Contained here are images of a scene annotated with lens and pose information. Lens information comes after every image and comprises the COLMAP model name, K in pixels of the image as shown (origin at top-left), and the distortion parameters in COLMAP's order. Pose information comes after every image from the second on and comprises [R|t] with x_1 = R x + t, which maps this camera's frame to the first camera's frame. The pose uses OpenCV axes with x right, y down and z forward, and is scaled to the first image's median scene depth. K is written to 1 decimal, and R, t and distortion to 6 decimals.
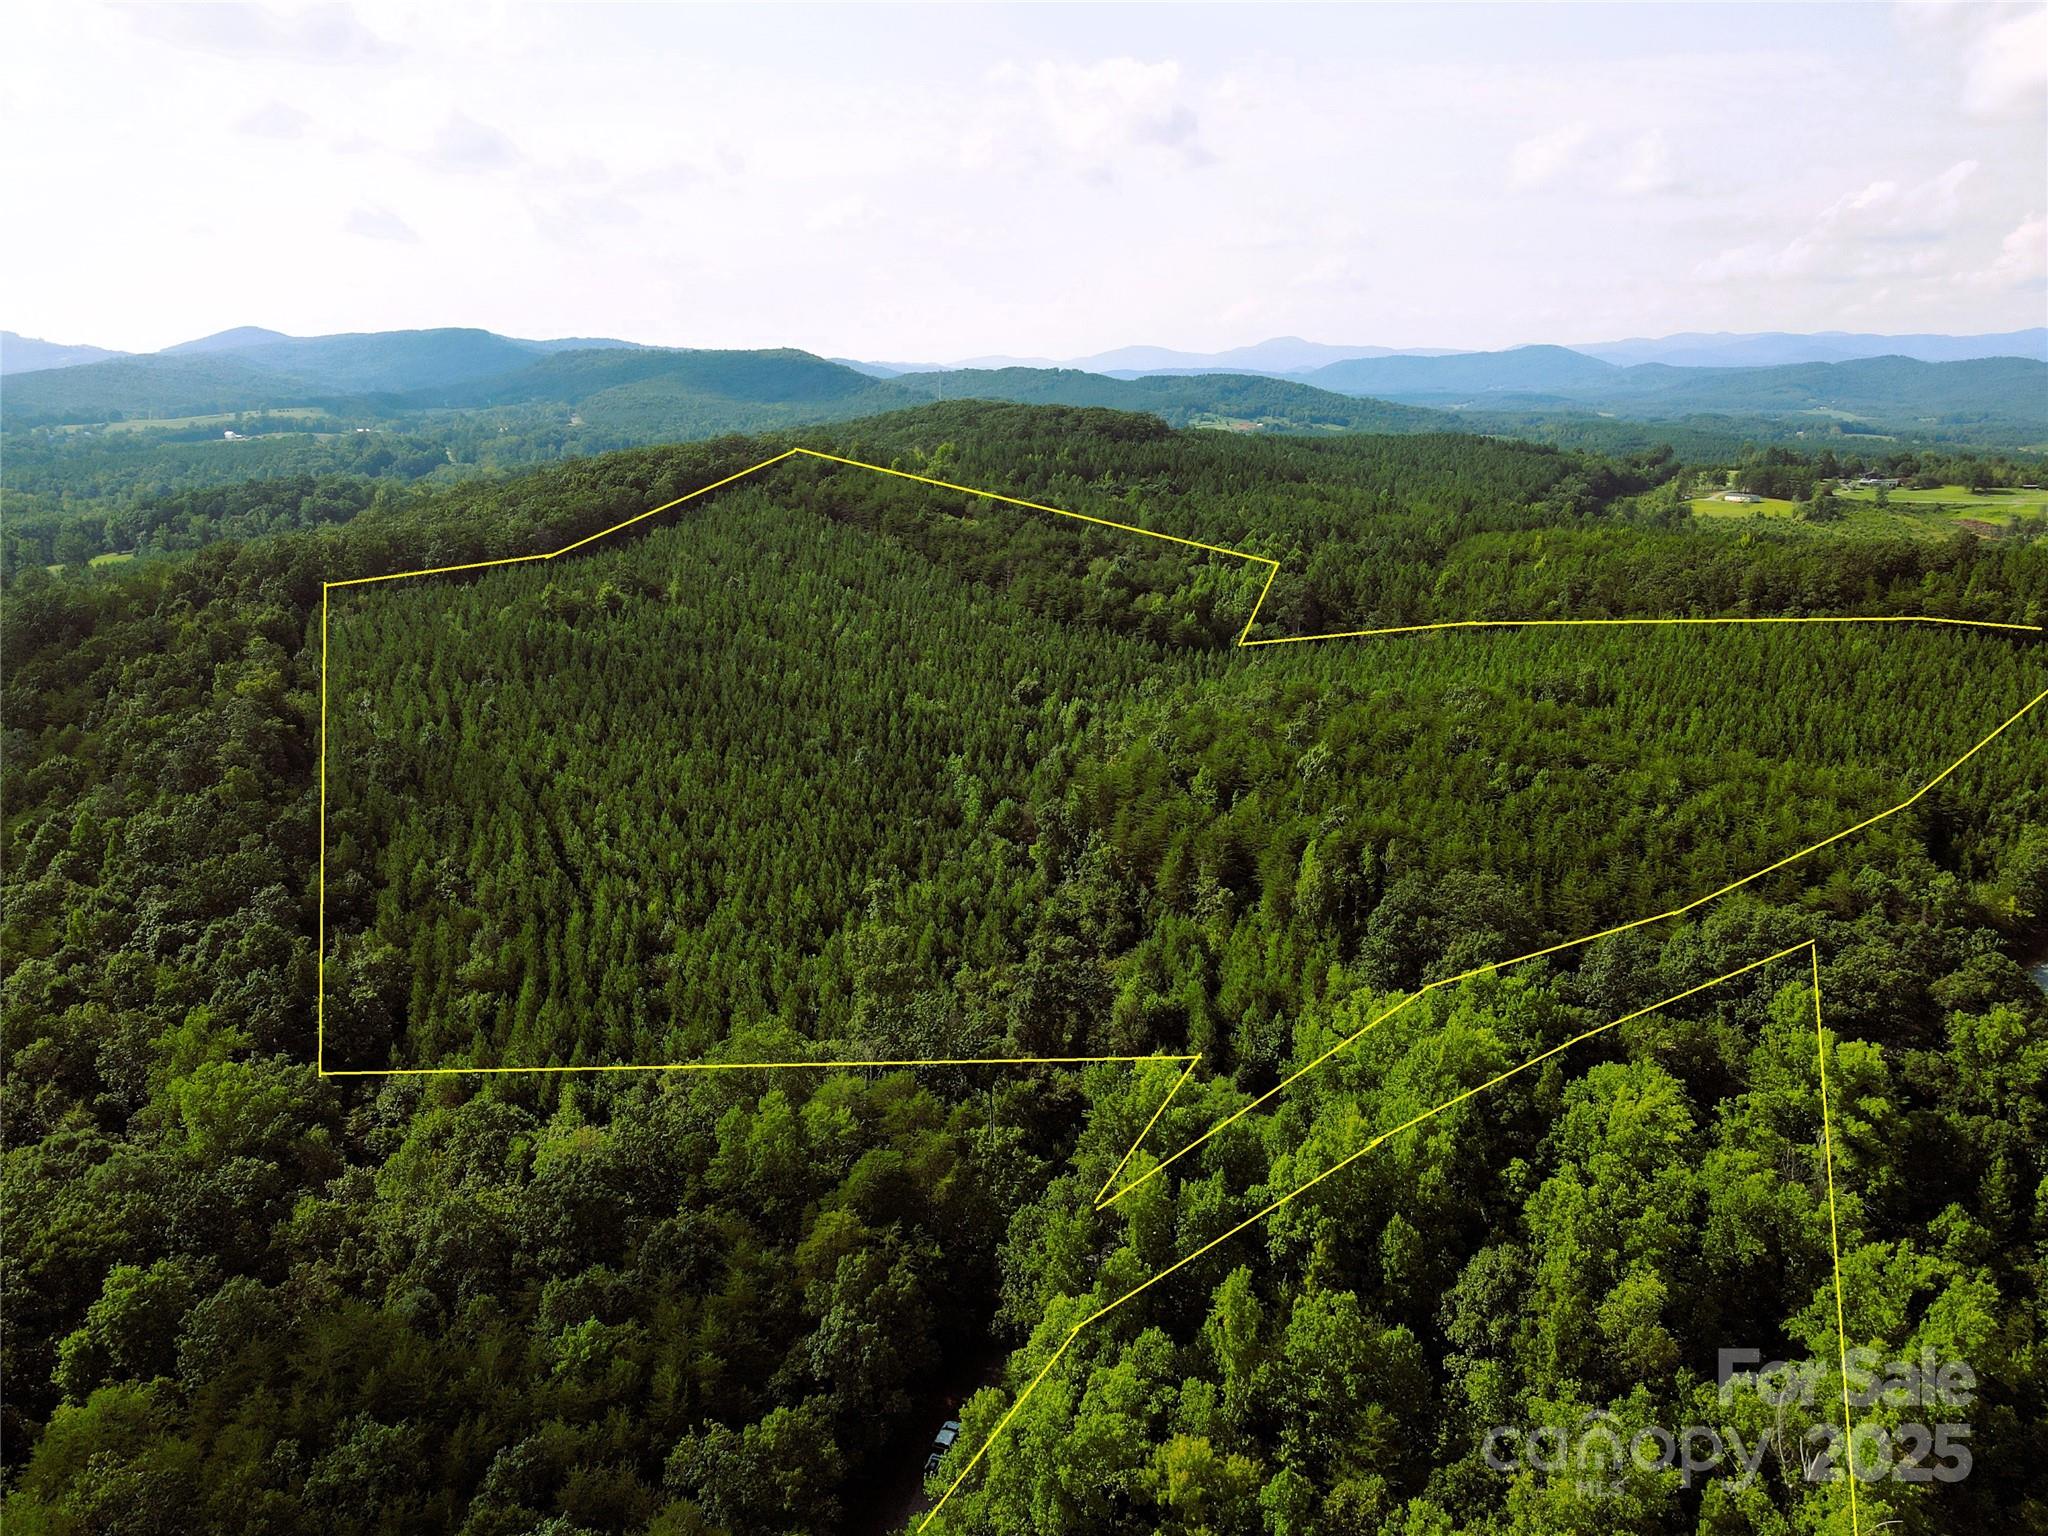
lens RADIAL K [[1546.0, 0, 1024.0], [0, 1546.0, 768.0], [0, 0, 1]] dist [-0.004493, 0.047443]
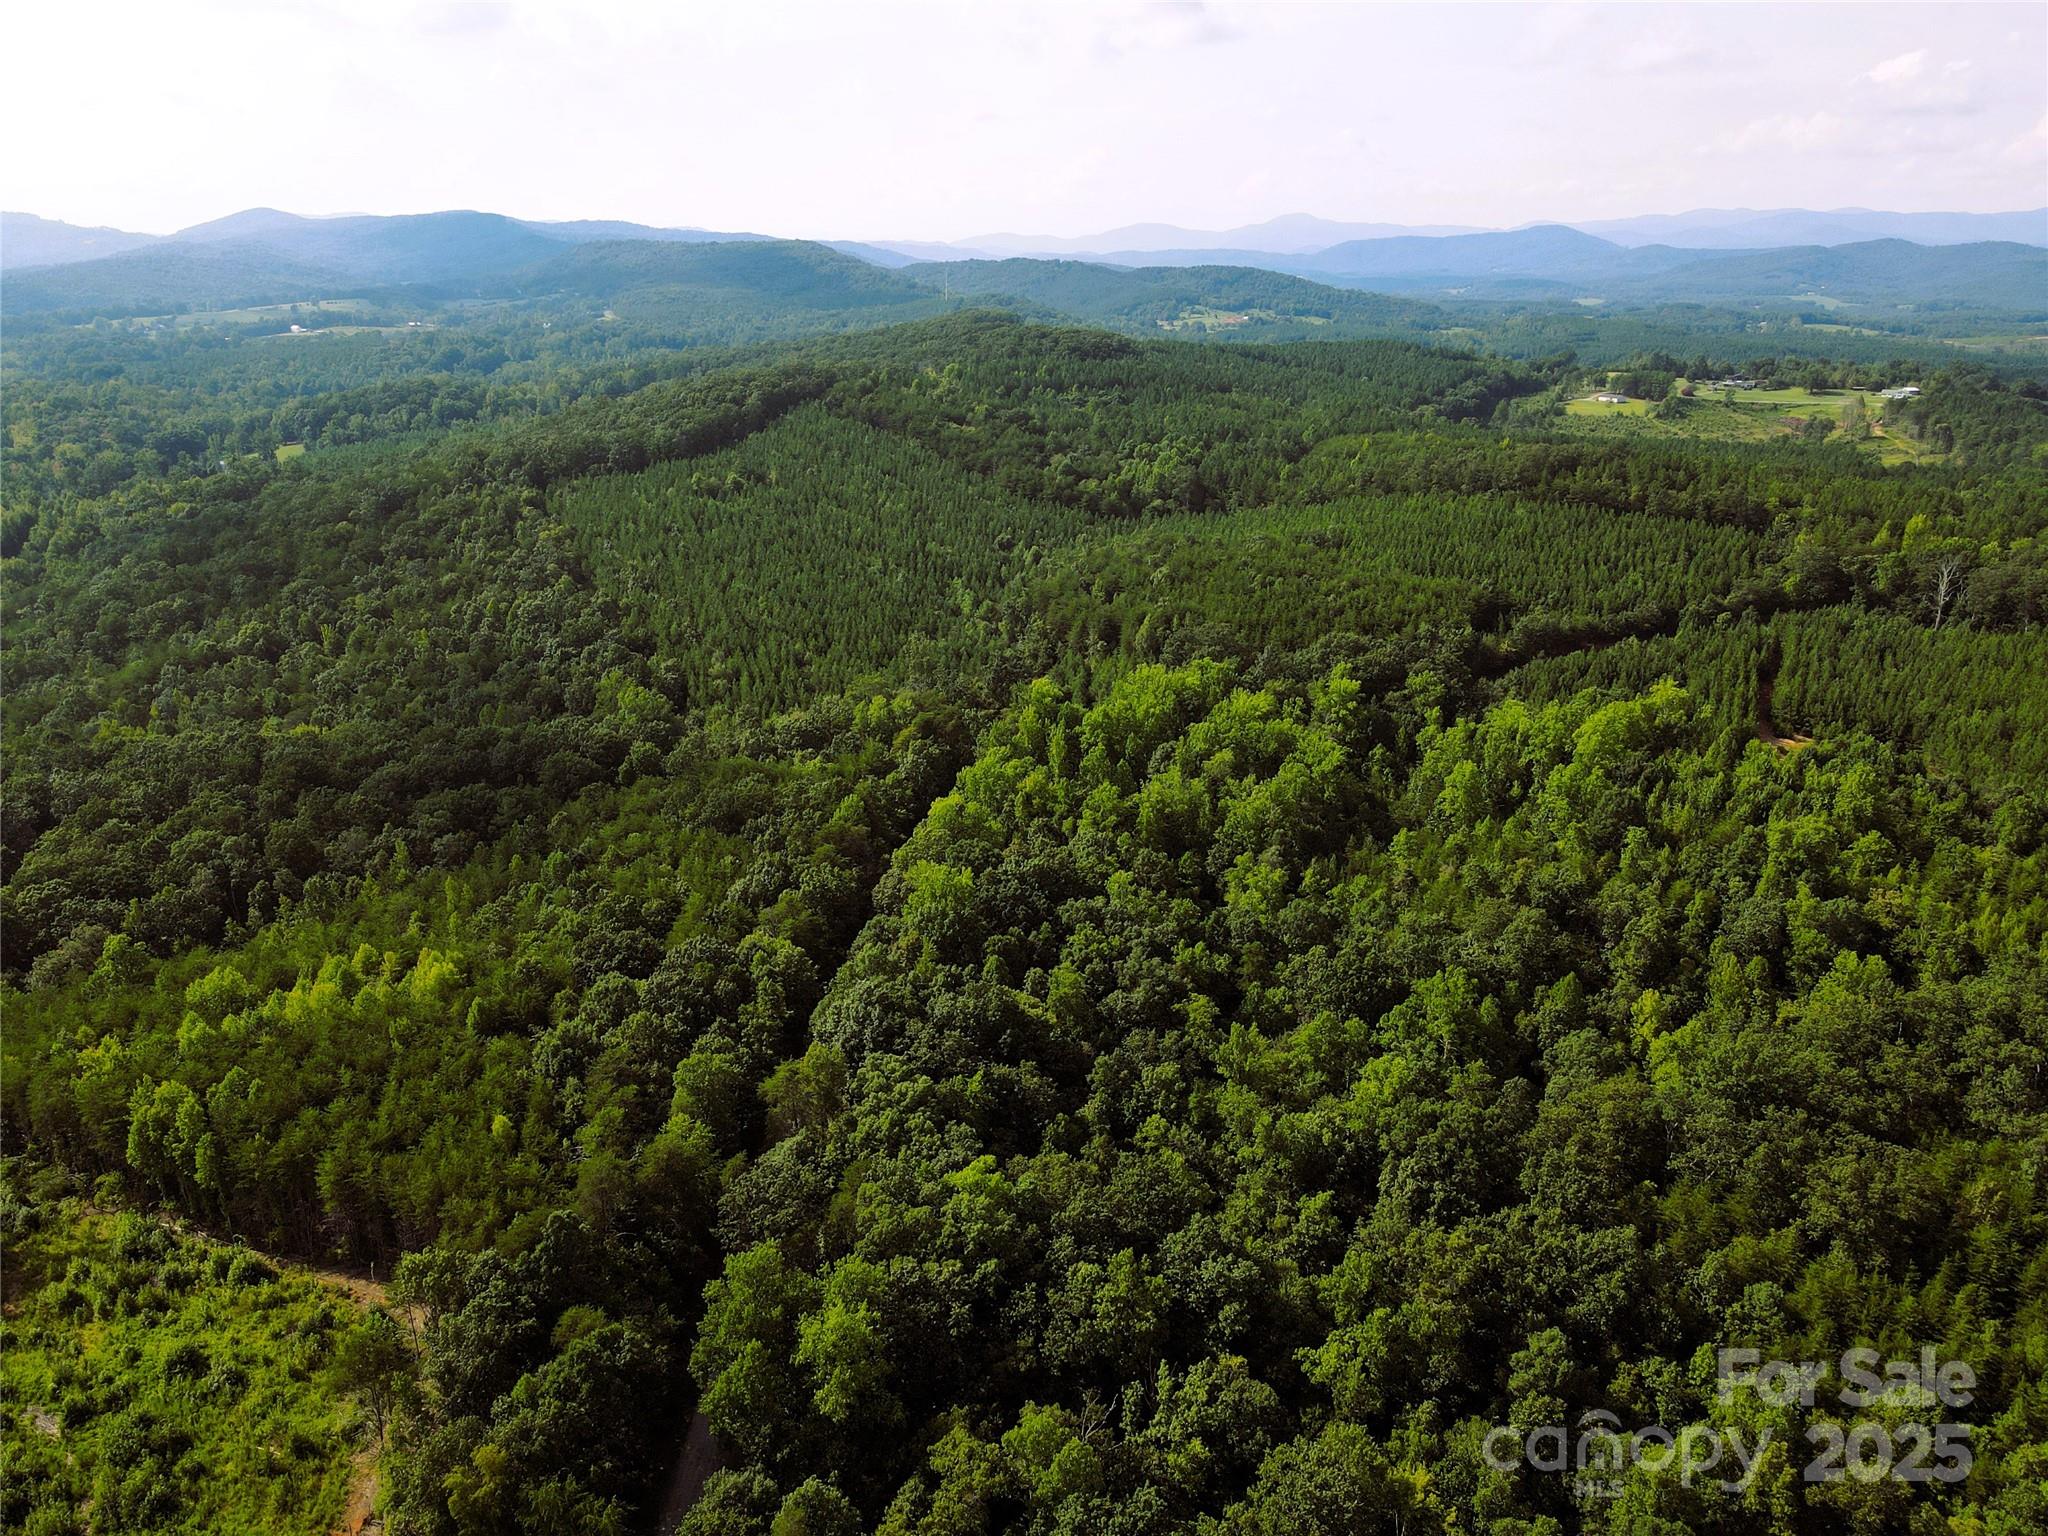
lens RADIAL K [[1546.0, 0, 1024.0], [0, 1546.0, 768.0], [0, 0, 1]] dist [-0.004493, 0.047443]
pose [[0.999987, 0.002068, -0.004608, 0.026646], [-0.001722, 0.997273, 0.073777, 0.055140], [0.004748, -0.073768, 0.997264, -0.509728]]
